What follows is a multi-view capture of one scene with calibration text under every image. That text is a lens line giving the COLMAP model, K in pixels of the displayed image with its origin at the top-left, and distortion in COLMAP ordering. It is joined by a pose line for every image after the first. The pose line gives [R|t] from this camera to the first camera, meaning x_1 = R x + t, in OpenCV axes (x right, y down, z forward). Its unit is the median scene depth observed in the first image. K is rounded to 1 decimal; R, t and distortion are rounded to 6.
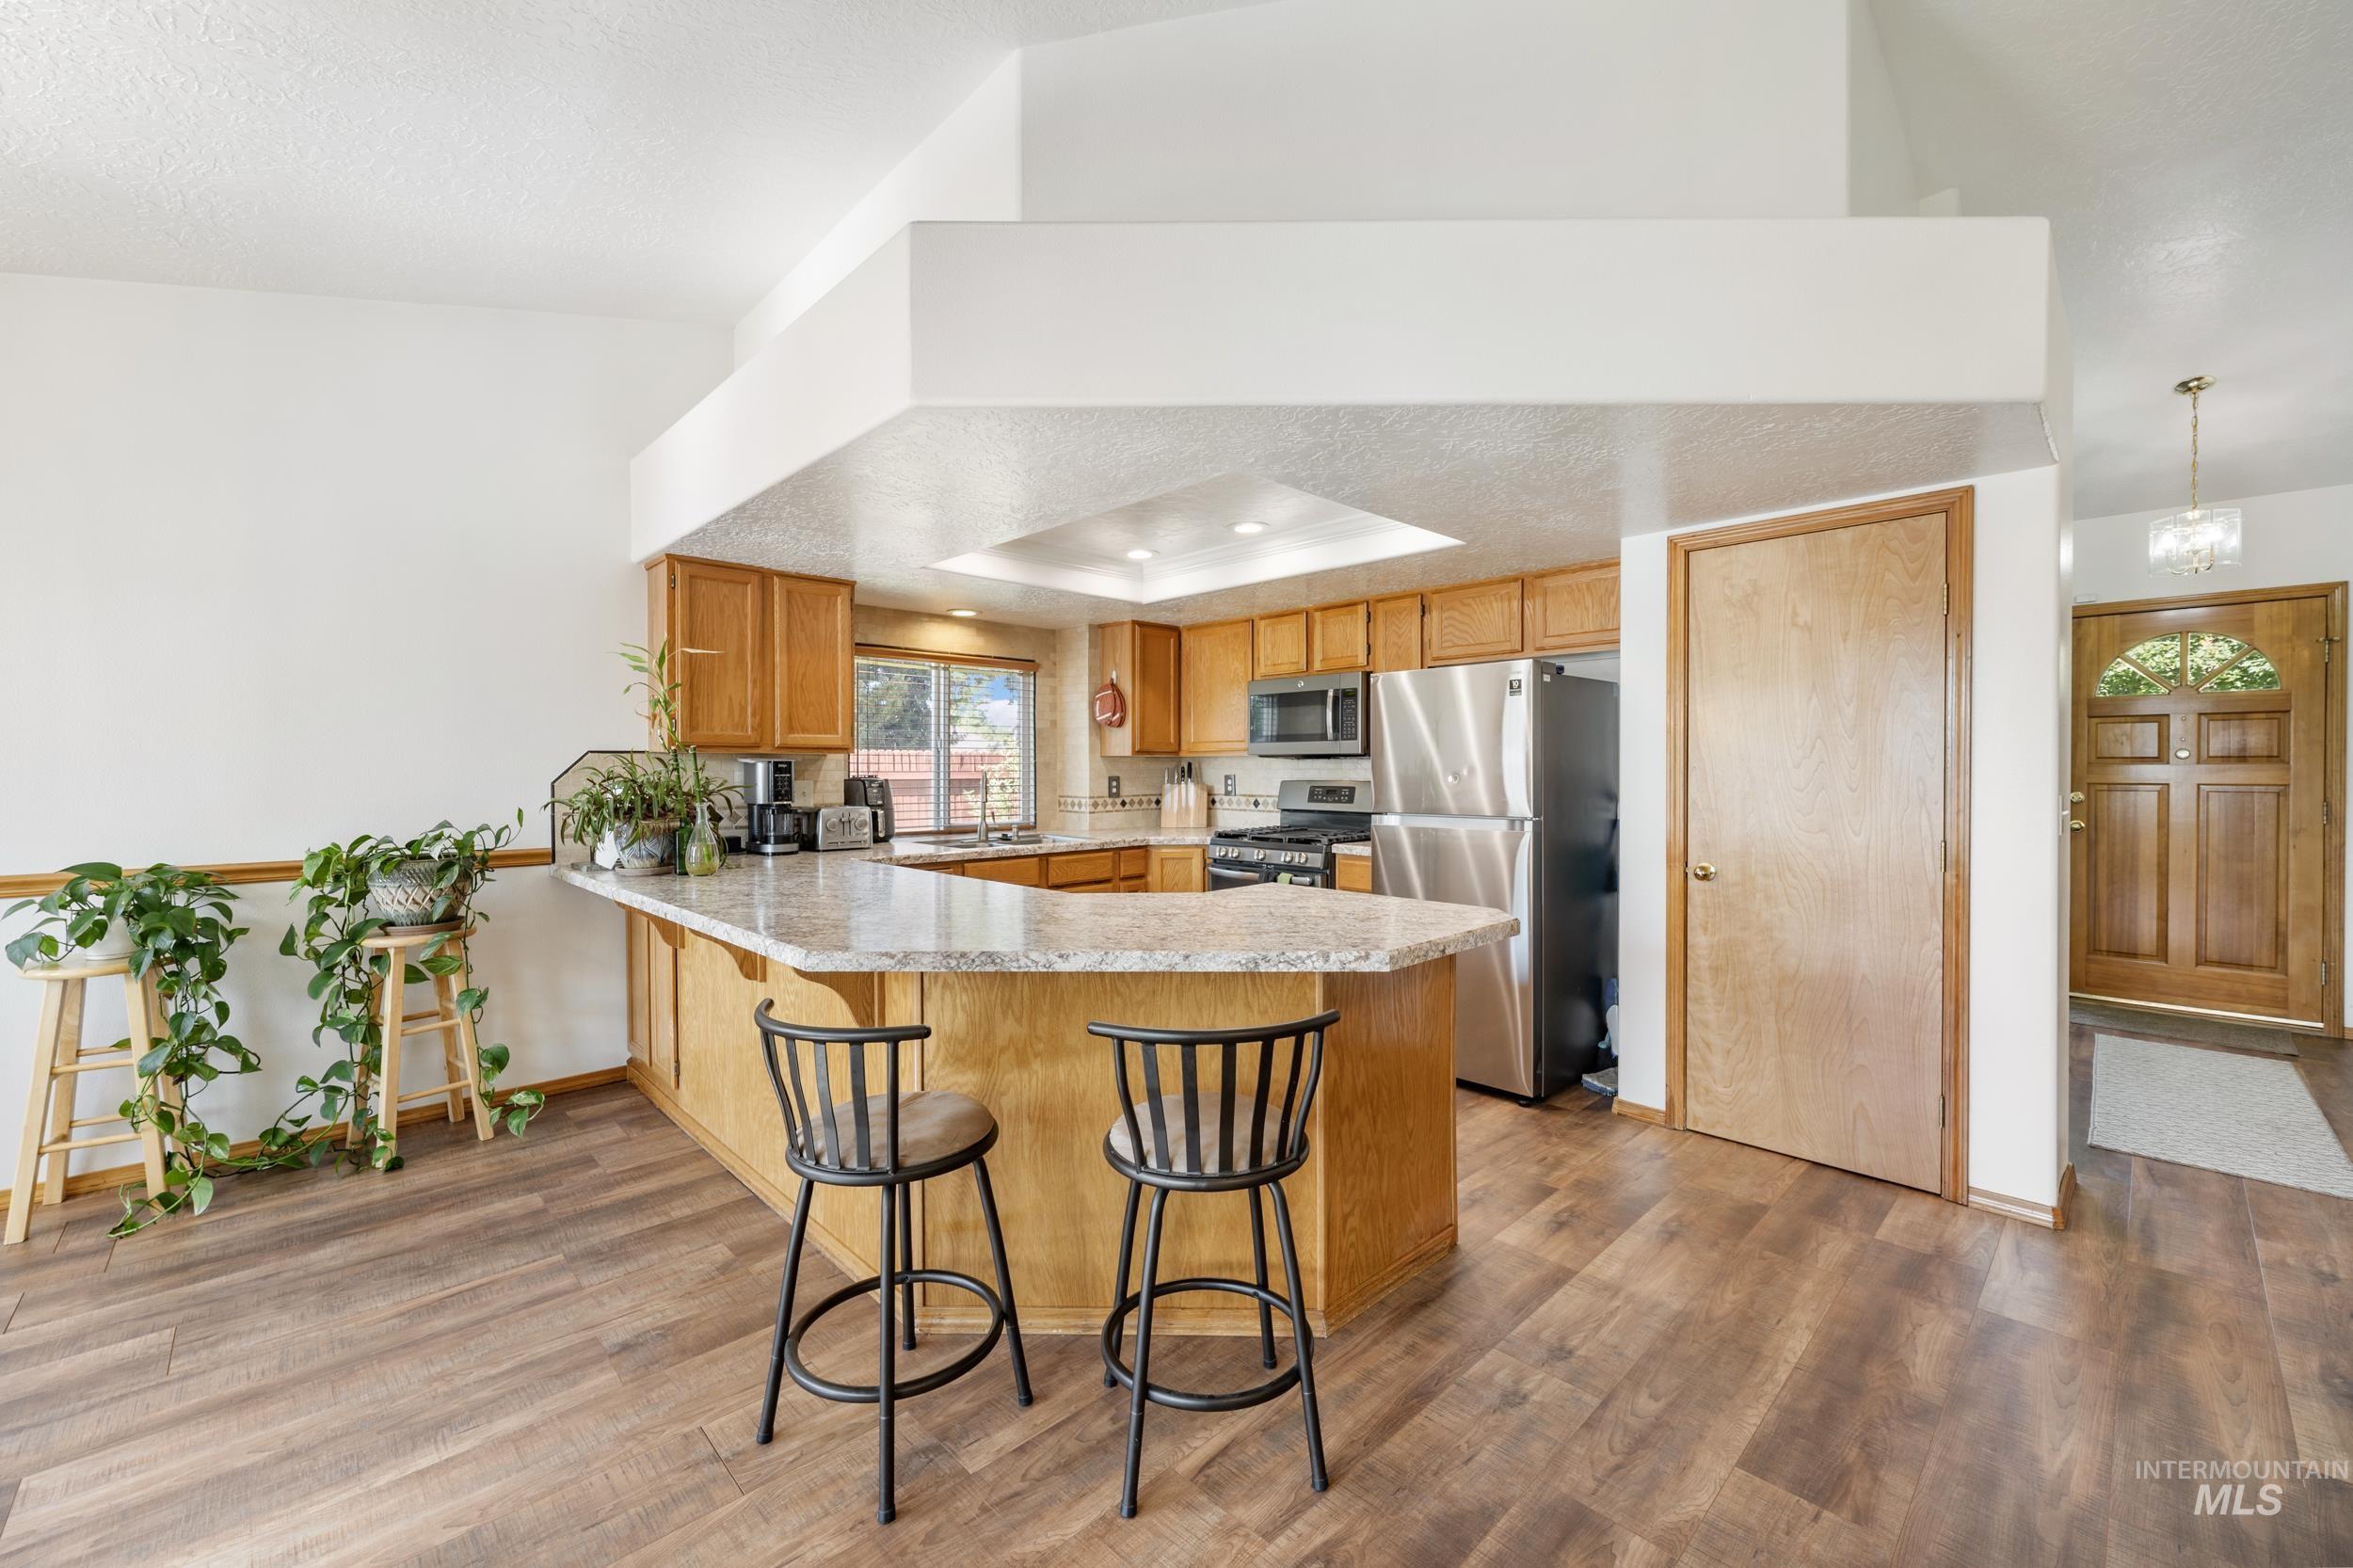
lens RADIAL K [[943.7, 0, 1170.9], [0, 943.7, 781.9], [0, 0, 1]] dist [0.000733, 0.000588]
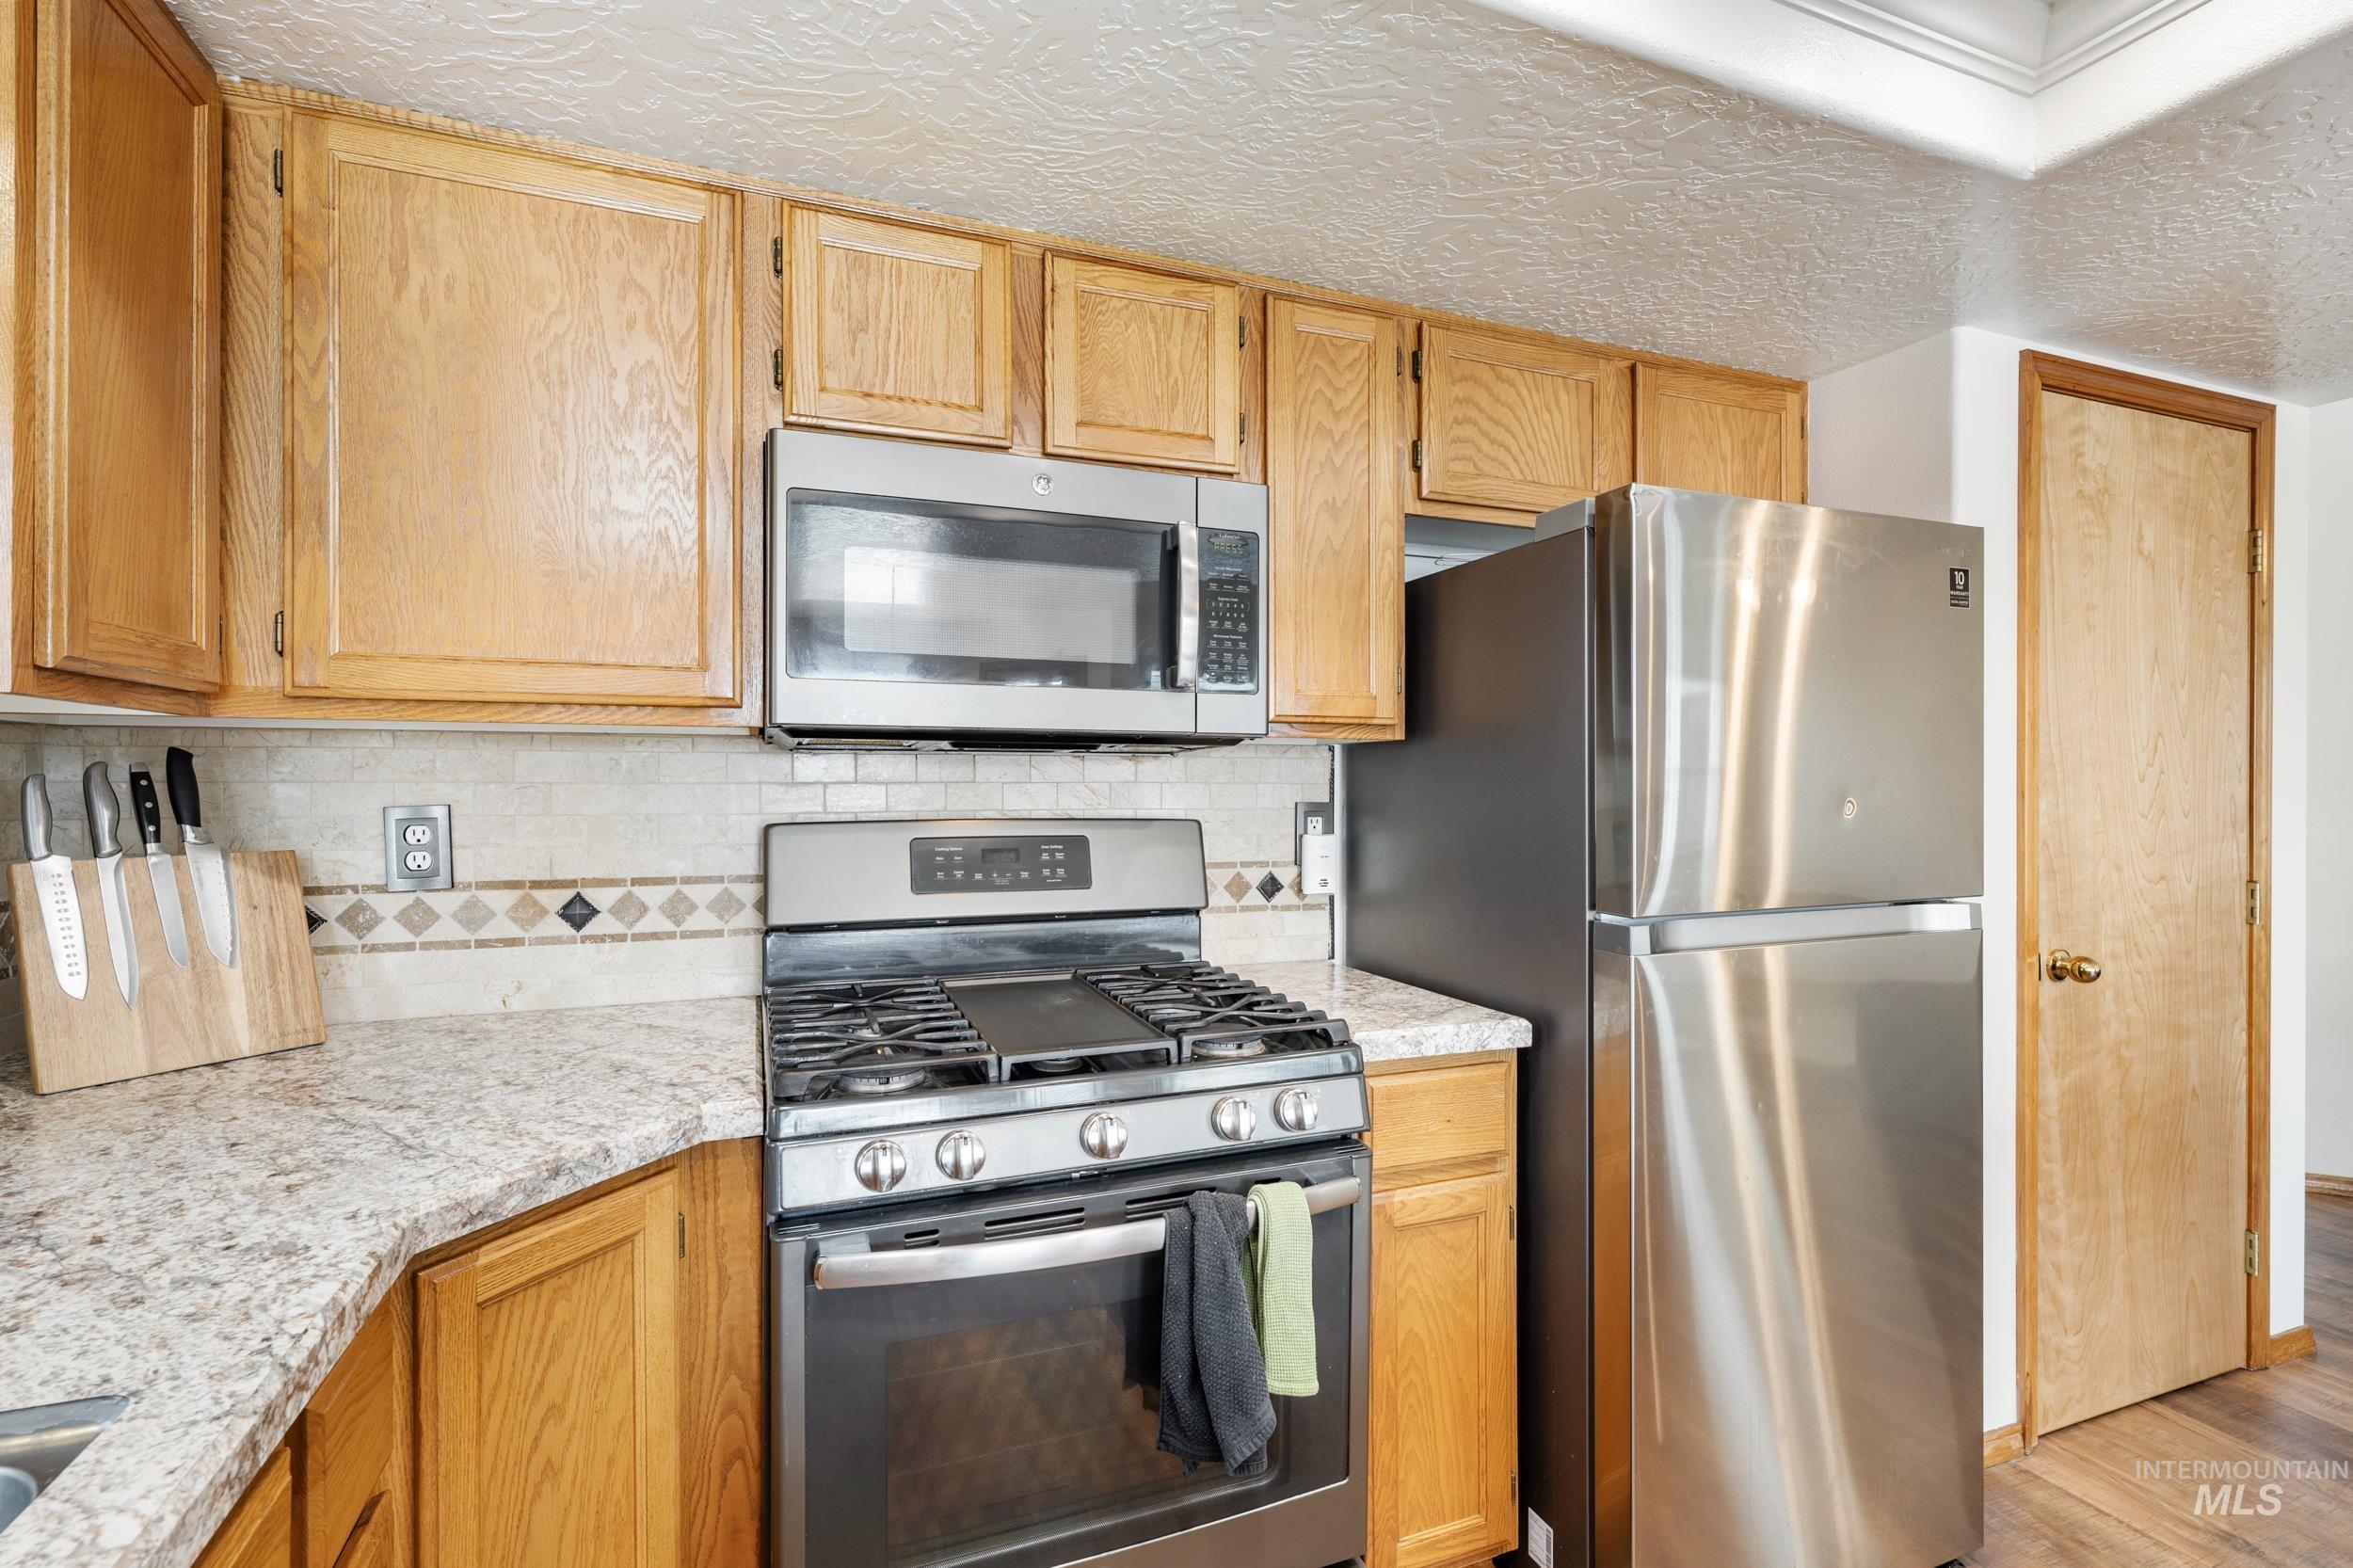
lens RADIAL K [[1082.2, 0, 1192.3], [0, 1082.2, 792.5], [0, 0, 1]] dist [0.005194, -0.000451]
pose [[0.364482, -0.005117, 0.931196, -0.133170], [0.012999, 0.999915, 0.000407, -0.008936], [-0.931120, 0.011956, 0.364518, 0.737116]]
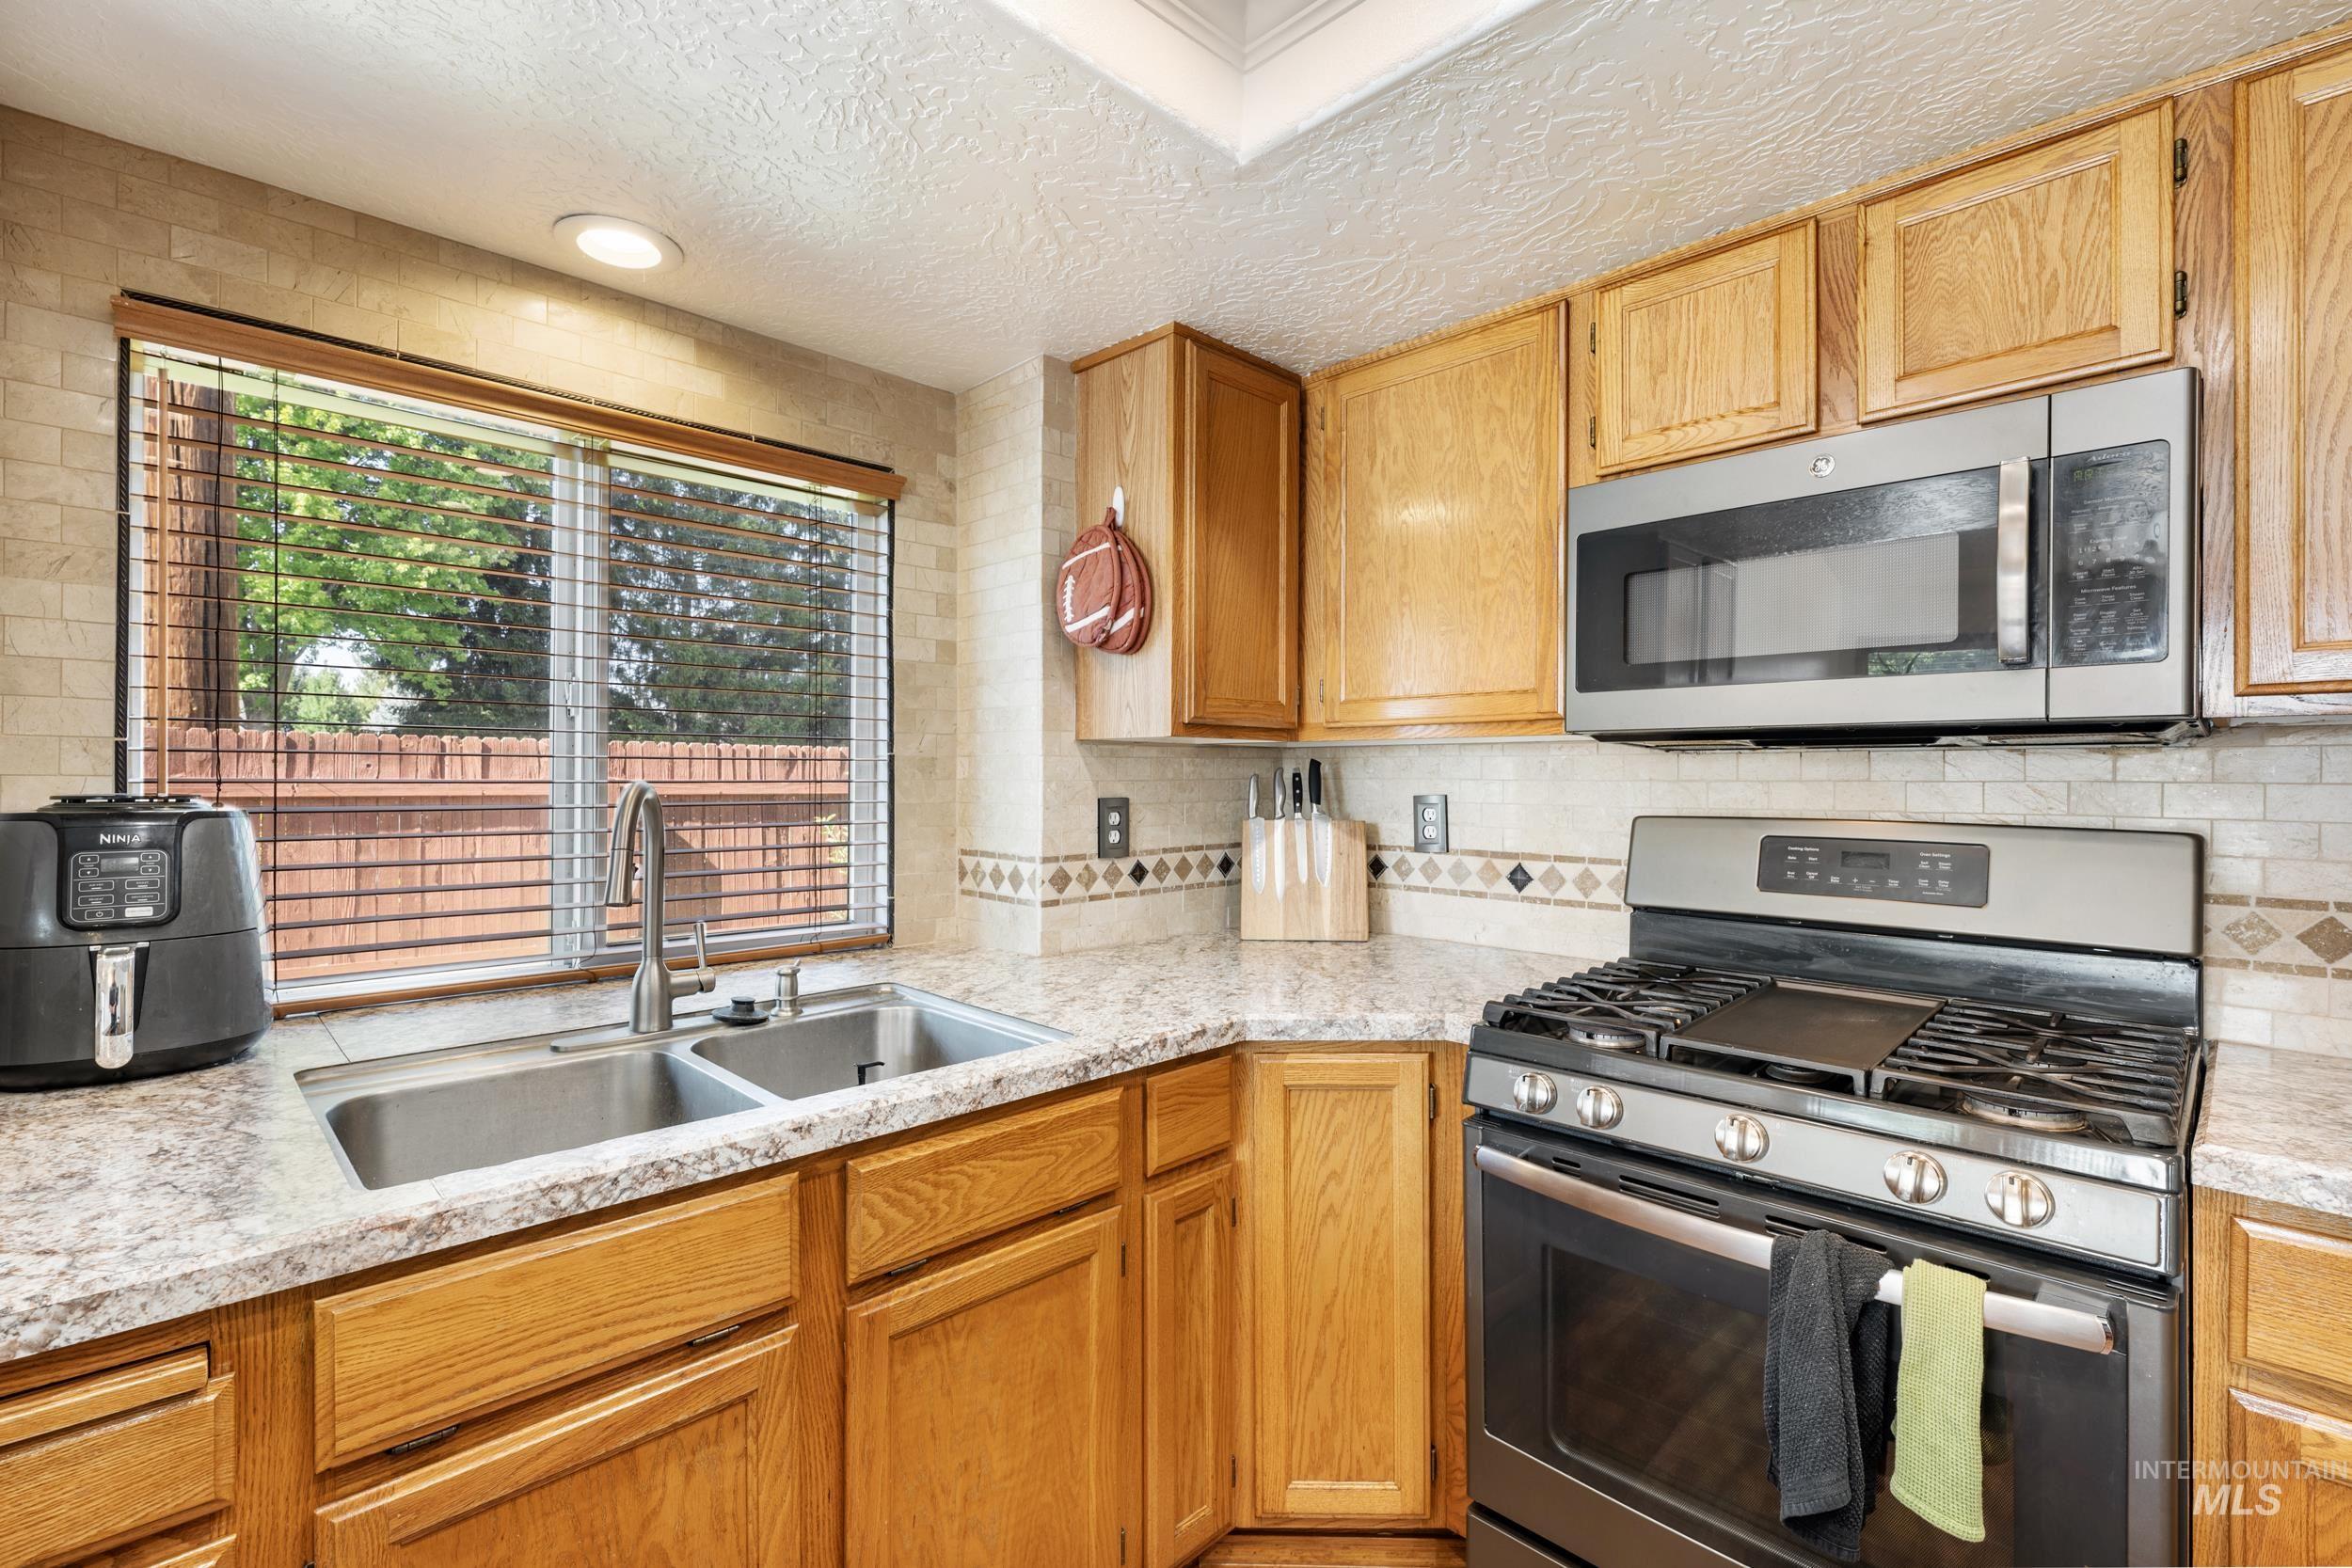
lens RADIAL K [[1081.7, 0, 1180.0], [0, 1081.7, 788.4], [0, 0, 1]] dist [0.005194, -0.000451]
pose [[0.999718, 0.006715, 0.022776, -0.045808], [-0.006591, 0.999963, -0.005542, -0.007517], [-0.022813, 0.005391, 0.999725, 0.608741]]
